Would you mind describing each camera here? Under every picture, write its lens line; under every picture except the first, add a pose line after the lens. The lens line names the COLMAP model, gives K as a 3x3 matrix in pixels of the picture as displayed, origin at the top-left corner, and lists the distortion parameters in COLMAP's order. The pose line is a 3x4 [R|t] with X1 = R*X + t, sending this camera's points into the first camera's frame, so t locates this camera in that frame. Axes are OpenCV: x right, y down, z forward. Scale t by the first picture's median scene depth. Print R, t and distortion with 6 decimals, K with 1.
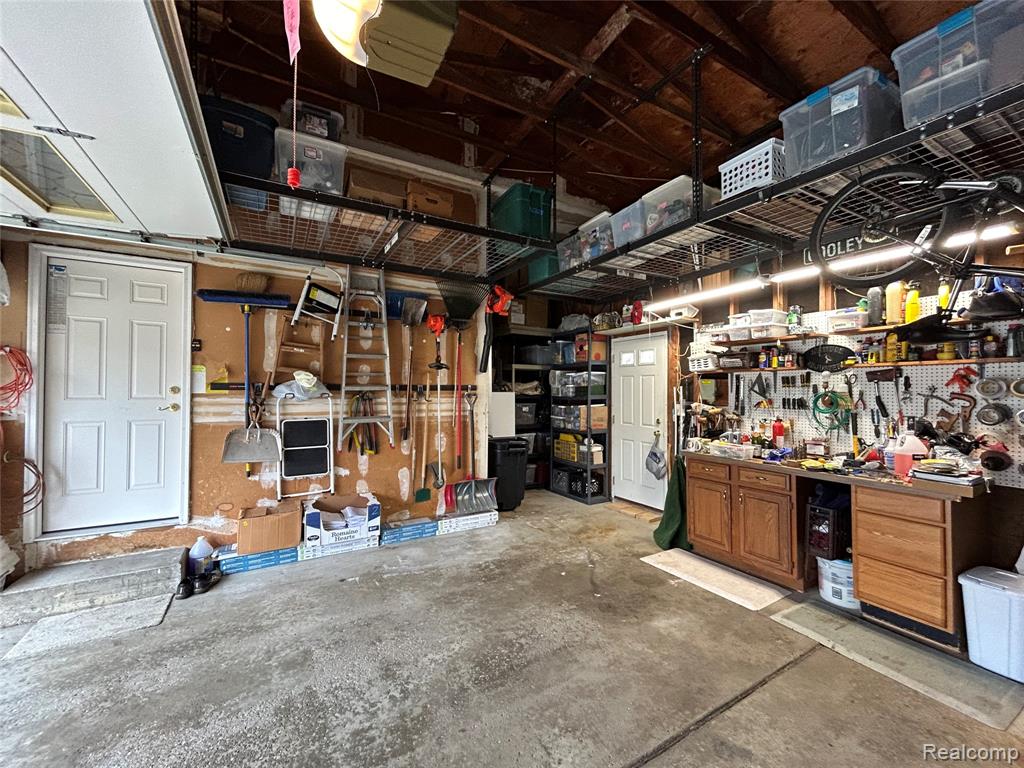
lens RADIAL K [[416.1, 0, 510.2], [0, 416.1, 383.6], [0, 0, 1]] dist [0.002298, 0.000698]
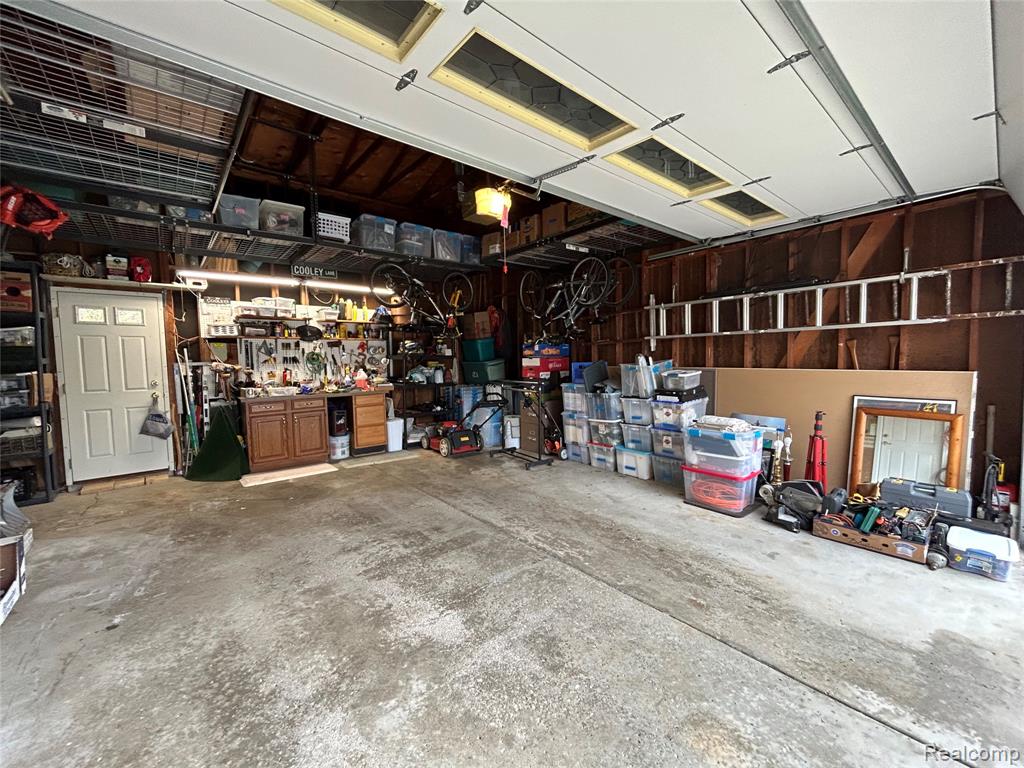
lens RADIAL K [[416.1, 0, 510.2], [0, 416.1, 383.6], [0, 0, 1]] dist [0.002298, 0.000698]
pose [[-0.181260, -0.055310, 0.981879, -1.072739], [0.003730, 0.998371, 0.056928, 0.051410], [-0.983428, 0.013981, -0.180759, 0.467348]]
